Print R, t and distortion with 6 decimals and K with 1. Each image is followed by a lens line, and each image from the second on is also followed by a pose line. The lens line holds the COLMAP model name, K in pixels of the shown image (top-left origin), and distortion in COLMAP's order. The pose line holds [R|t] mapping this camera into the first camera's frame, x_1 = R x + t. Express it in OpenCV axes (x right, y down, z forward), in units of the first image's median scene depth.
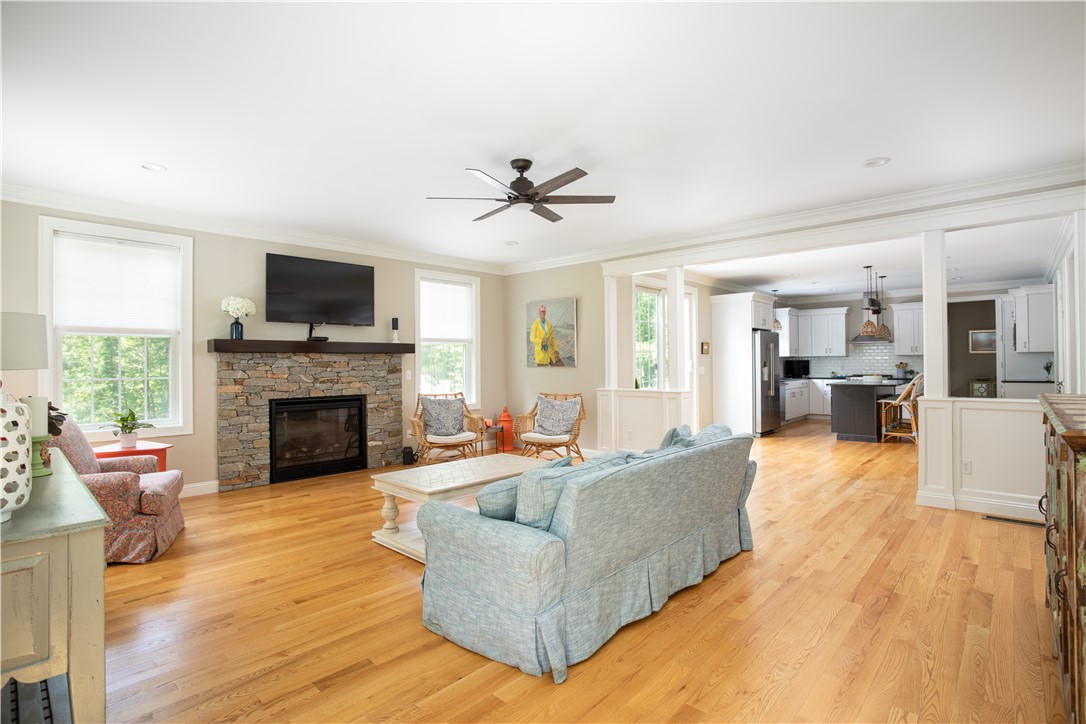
lens RADIAL K [[515.7, 0, 554.7], [0, 515.7, 367.2], [0, 0, 1]] dist [-0.046742, 0.001792]
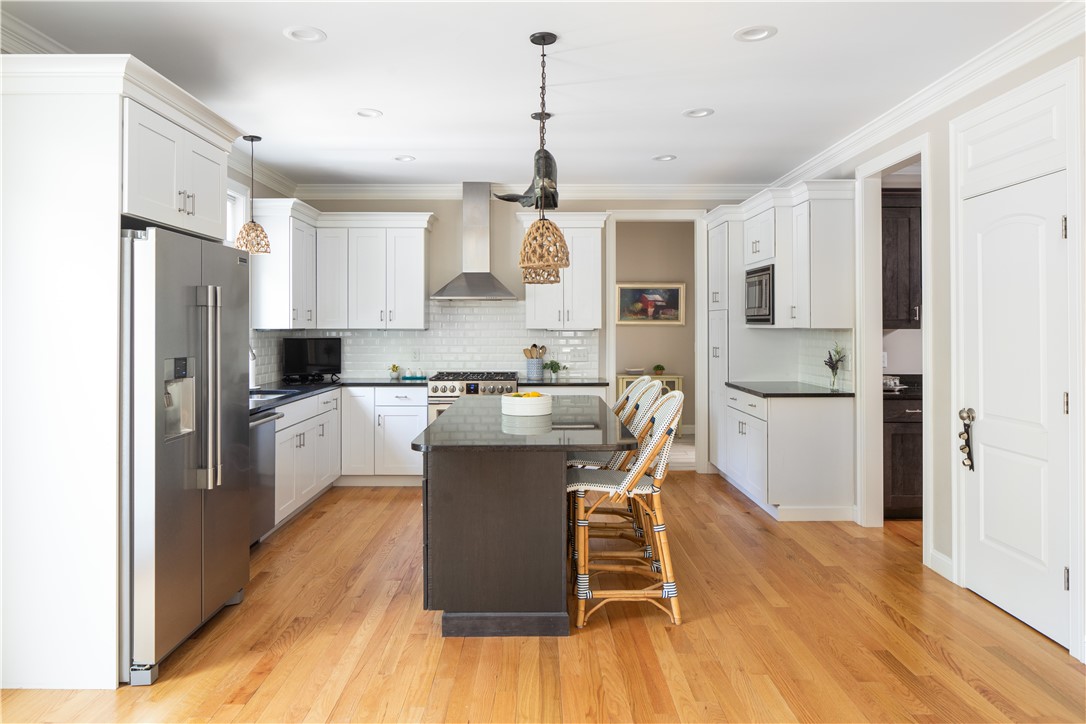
lens RADIAL K [[729.5, 0, 539.1], [0, 729.5, 322.5], [0, 0, 1]] dist [-0.016076, 0.005558]
pose [[0.739068, 0.014205, 0.673481, 0.252126], [-0.003461, 0.999845, -0.017291, -0.018617], [-0.673622, 0.010449, 0.739002, 0.521044]]
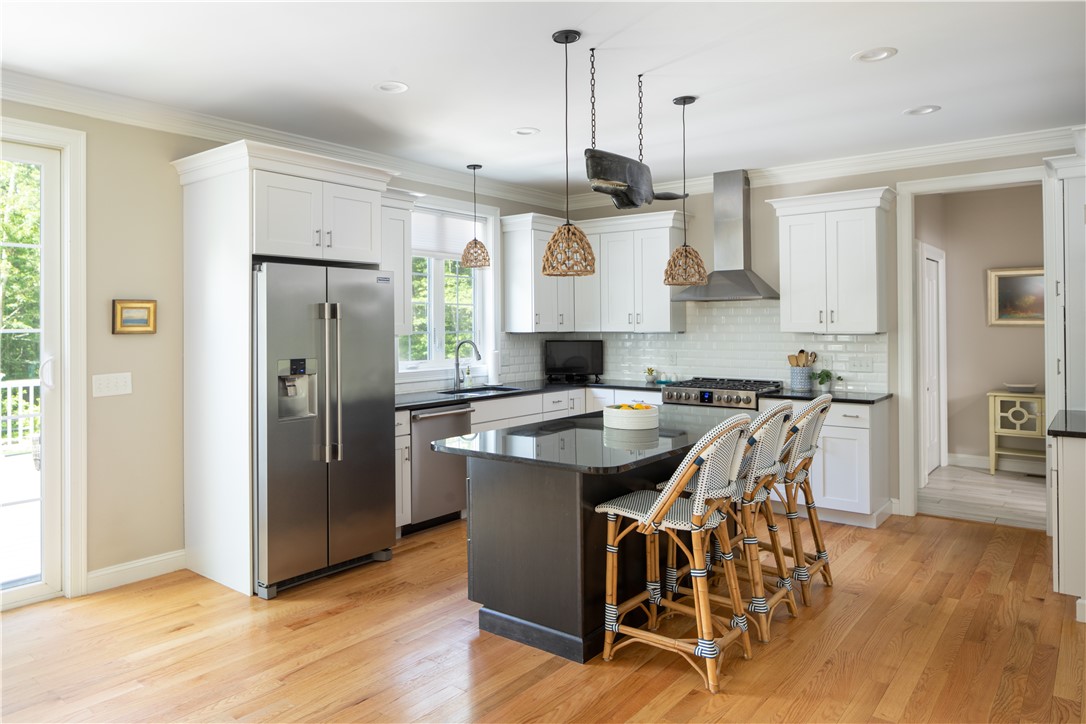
lens RADIAL K [[729.5, 0, 458.5], [0, 729.5, 322.9], [0, 0, 1]] dist [-0.016076, 0.005558]
pose [[0.999881, 0.005096, 0.014588, 0.420188], [-0.004963, 0.999946, -0.009129, -0.024922], [-0.014633, 0.009055, 0.999852, 0.448603]]
